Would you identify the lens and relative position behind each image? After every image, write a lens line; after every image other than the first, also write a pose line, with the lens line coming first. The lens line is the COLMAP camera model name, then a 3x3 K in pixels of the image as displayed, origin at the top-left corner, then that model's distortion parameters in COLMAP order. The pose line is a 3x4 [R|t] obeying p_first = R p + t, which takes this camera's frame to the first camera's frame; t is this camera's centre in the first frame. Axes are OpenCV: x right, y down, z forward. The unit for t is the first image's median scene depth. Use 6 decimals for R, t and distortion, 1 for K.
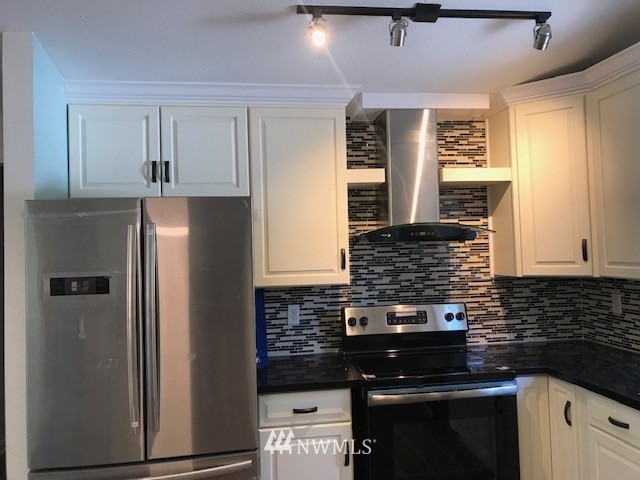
lens RADIAL K [[528.3, 0, 318.1], [0, 528.3, 231.0], [0, 0, 1]] dist [0.020052, -0.000590]
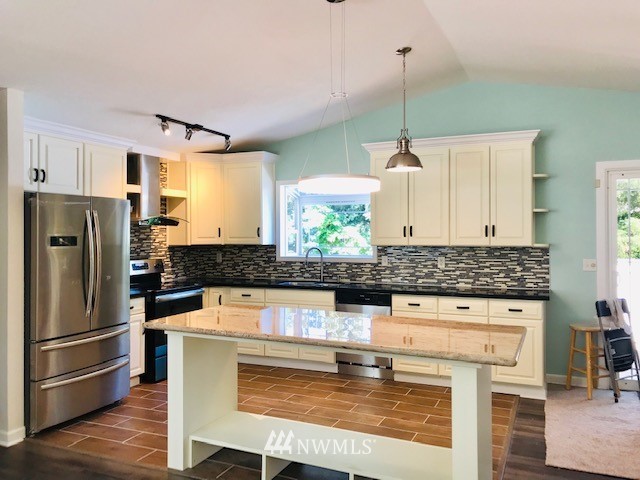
lens RADIAL K [[528.3, 0, 318.1], [0, 528.3, 231.0], [0, 0, 1]] dist [0.020052, -0.000590]
pose [[0.542373, 0.032578, 0.839506, -1.015817], [-0.039113, 0.999144, -0.013504, 0.038797], [-0.839227, -0.025511, 0.543183, -0.509151]]
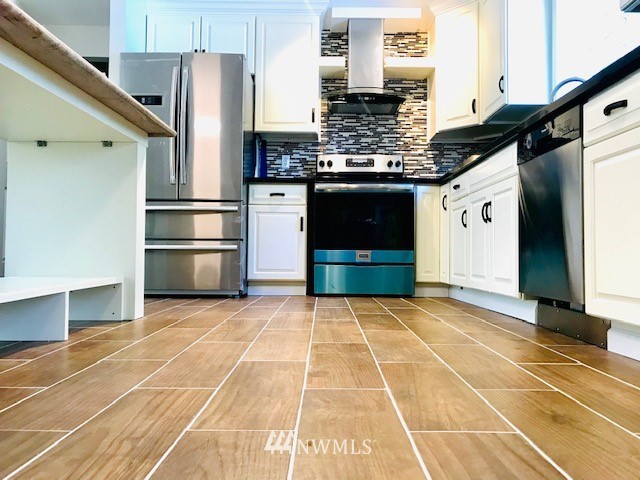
lens RADIAL K [[528.3, 0, 318.1], [0, 528.3, 231.0], [0, 0, 1]] dist [0.020052, -0.000590]
pose [[0.988233, 0.033255, -0.149296, 0.266407], [-0.035245, 0.999321, -0.010706, 0.358235], [0.148839, 0.015842, 0.988735, -0.442006]]
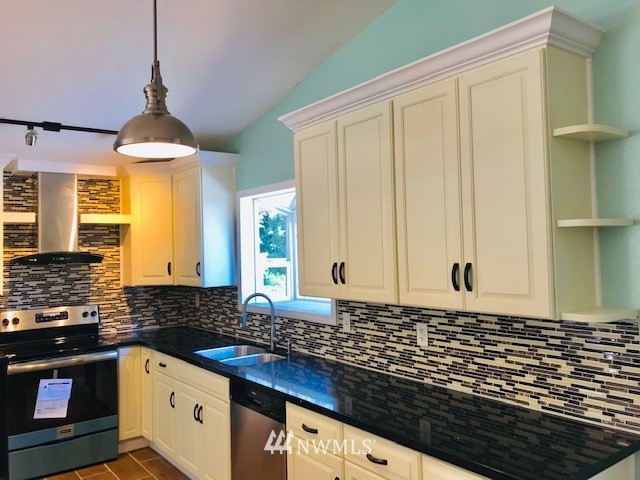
lens RADIAL K [[528.3, 0, 318.1], [0, 528.3, 231.0], [0, 0, 1]] dist [0.020052, -0.000590]
pose [[0.878997, 0.024276, 0.476209, 0.106283], [-0.014522, 0.999603, -0.024152, -0.041392], [-0.476606, 0.014314, 0.879000, -0.580551]]
